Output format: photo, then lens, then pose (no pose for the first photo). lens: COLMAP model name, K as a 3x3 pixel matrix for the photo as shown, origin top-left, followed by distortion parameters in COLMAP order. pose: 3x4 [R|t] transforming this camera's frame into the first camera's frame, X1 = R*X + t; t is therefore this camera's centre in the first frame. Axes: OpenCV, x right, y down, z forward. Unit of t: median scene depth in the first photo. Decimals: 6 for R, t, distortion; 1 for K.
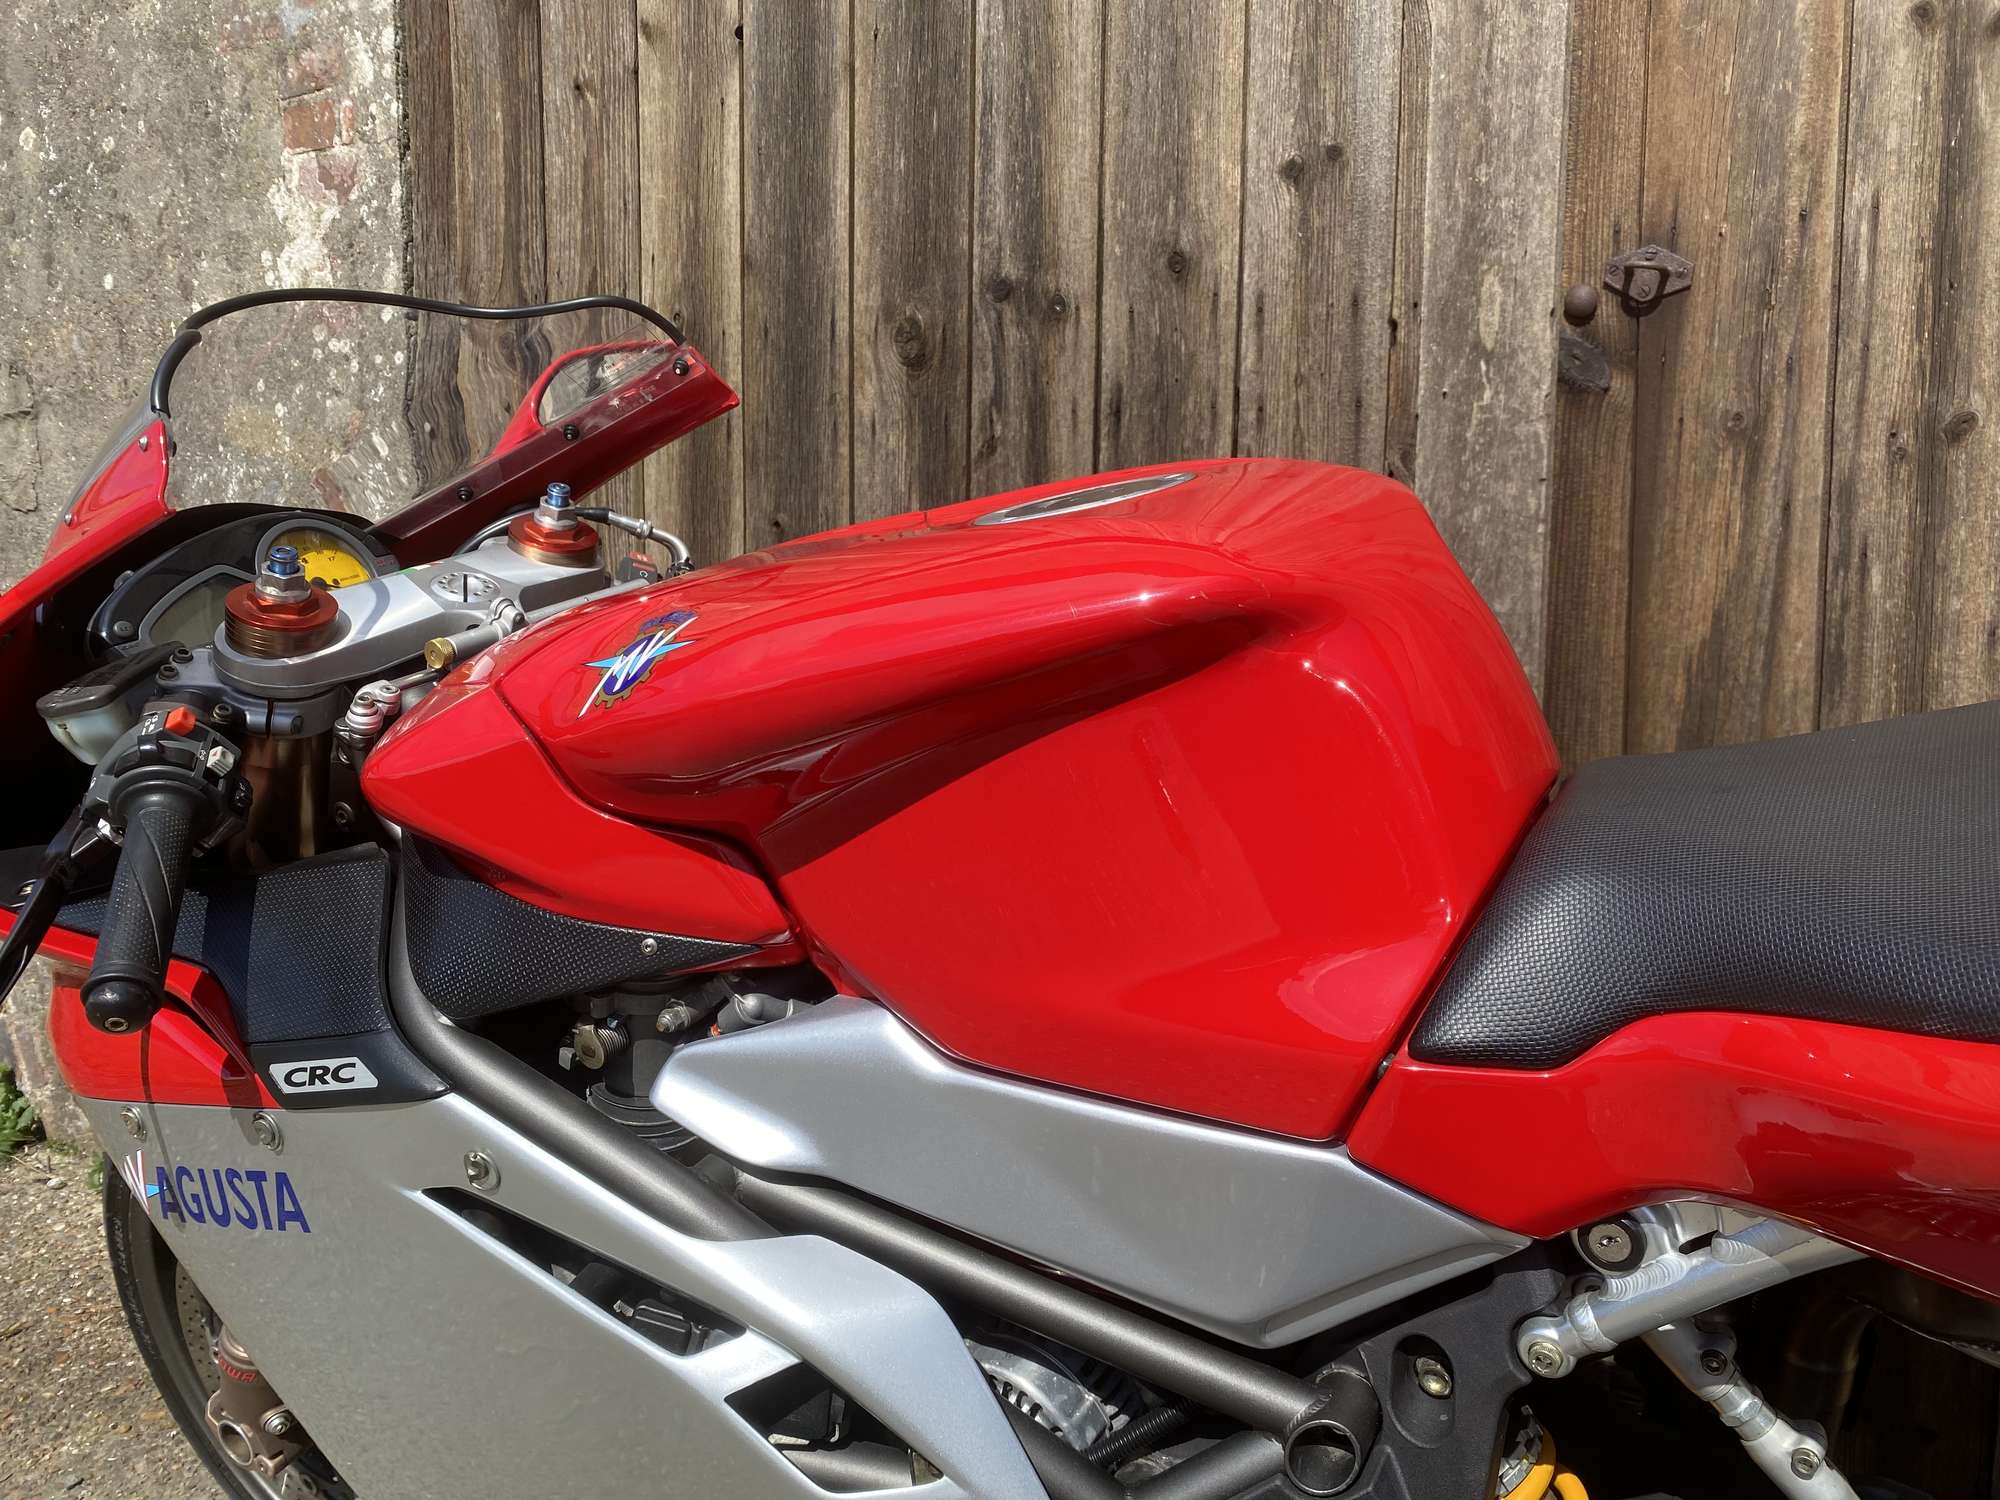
lens RADIAL K [[1548.4, 0, 1012.7], [0, 1548.4, 743.5], [0, 0, 1]] dist [0.008217, -0.010858]
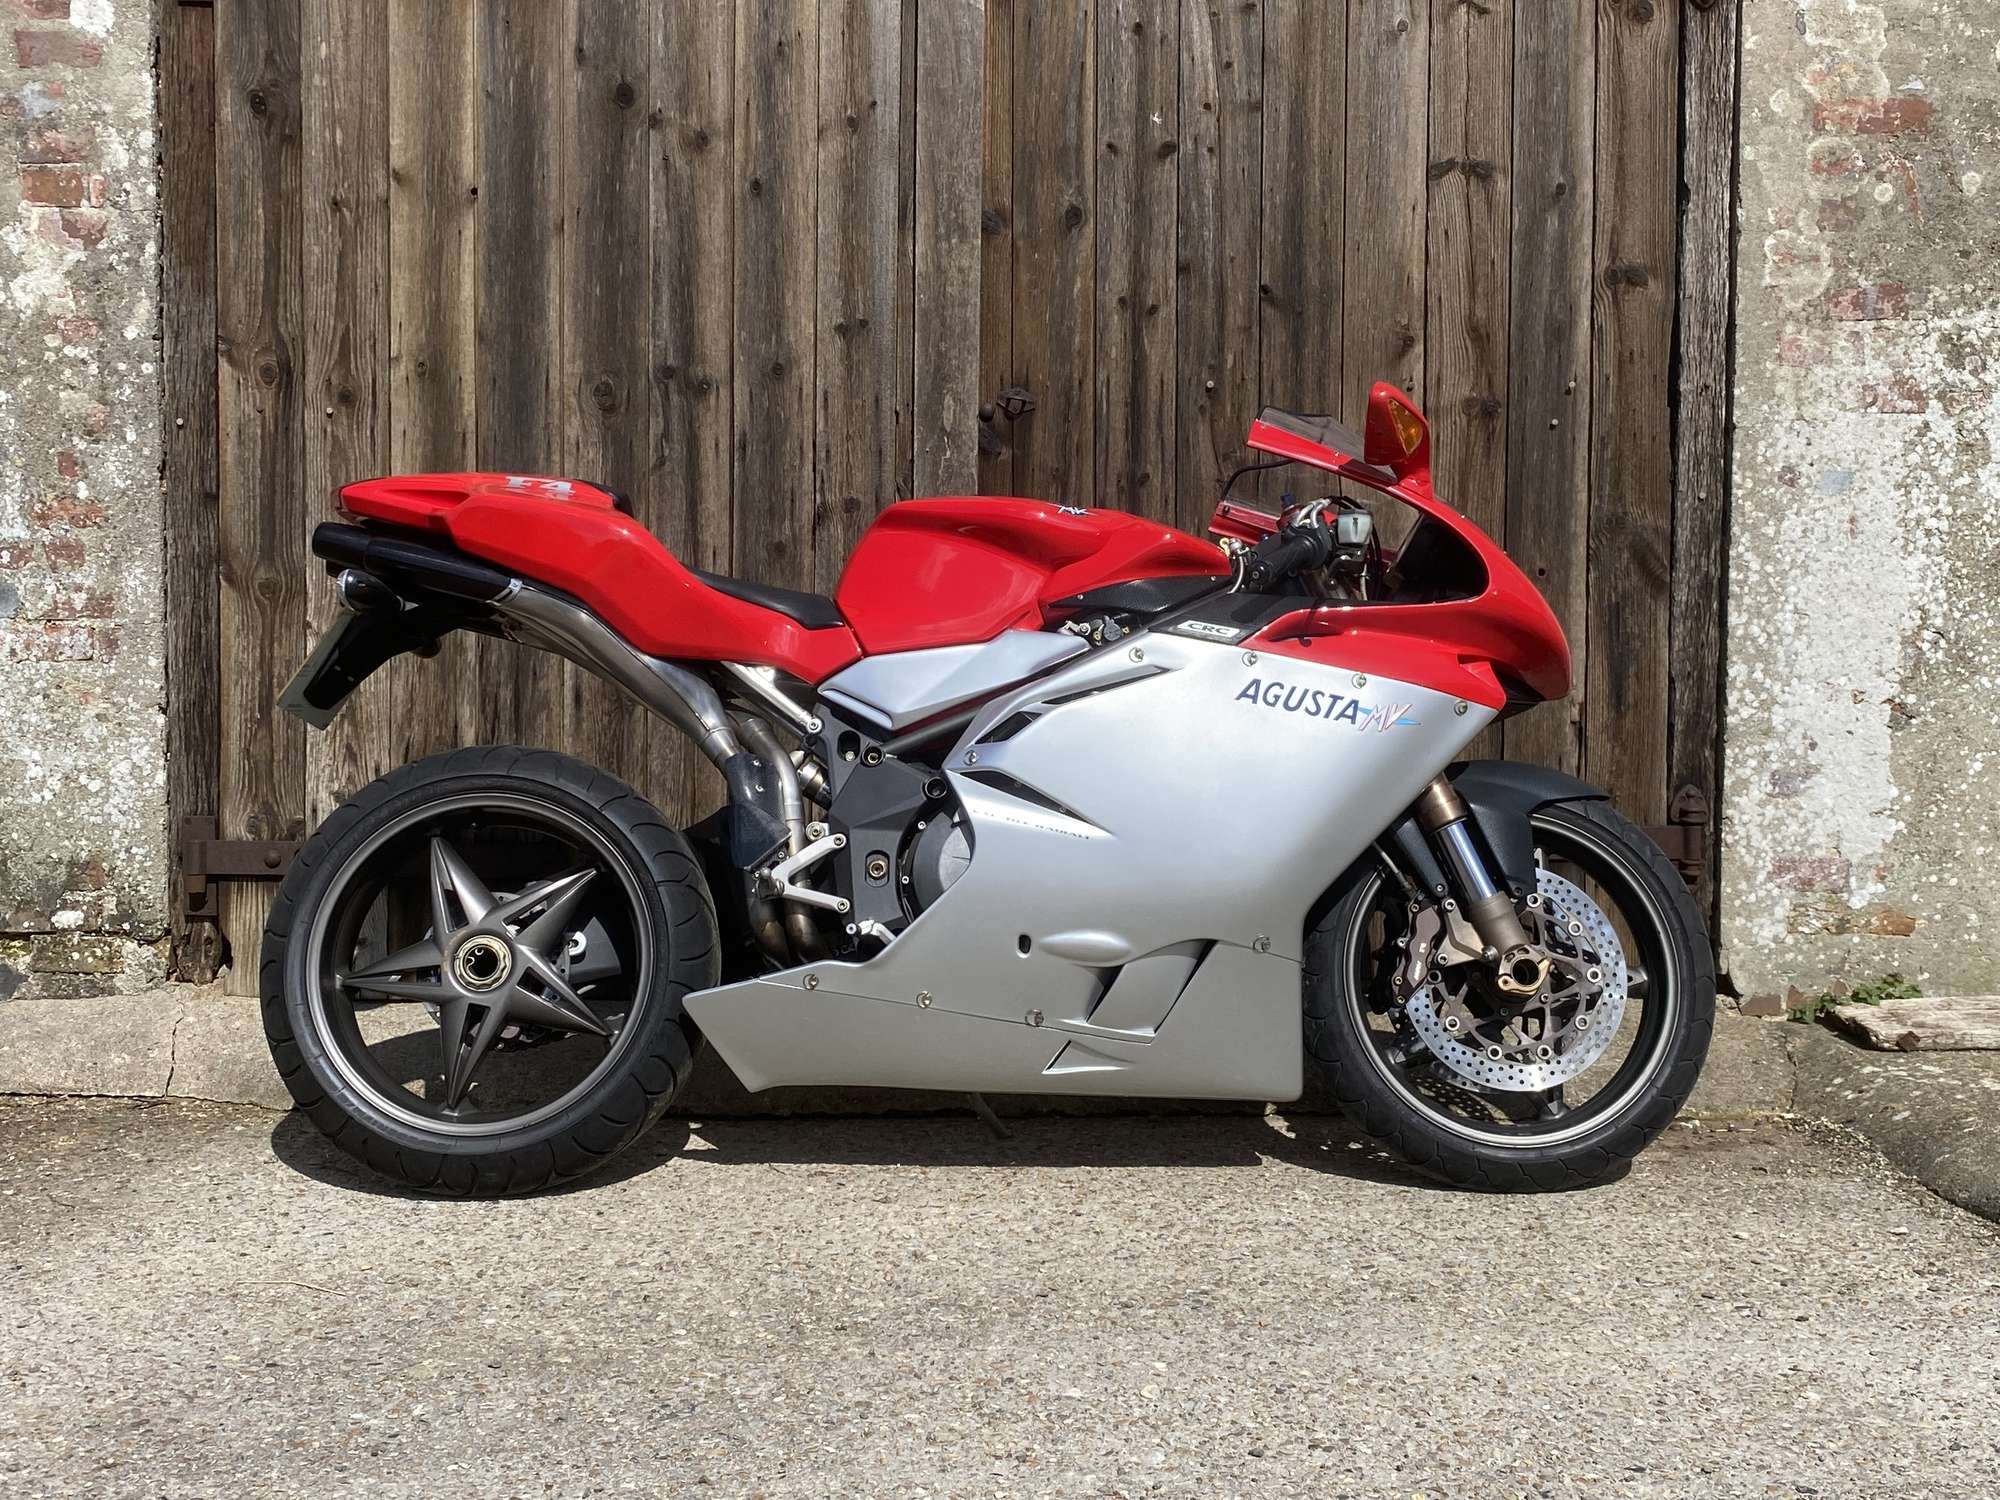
lens RADIAL K [[2165.2, 0, 996.6], [0, 2165.2, 736.7], [0, 0, 1]] dist [0.141510, -0.421959]
pose [[0.853940, -0.036408, 0.519096, -1.158748], [0.048073, 0.998803, -0.009029, 0.182045], [-0.518146, 0.032664, 0.854668, -1.498025]]
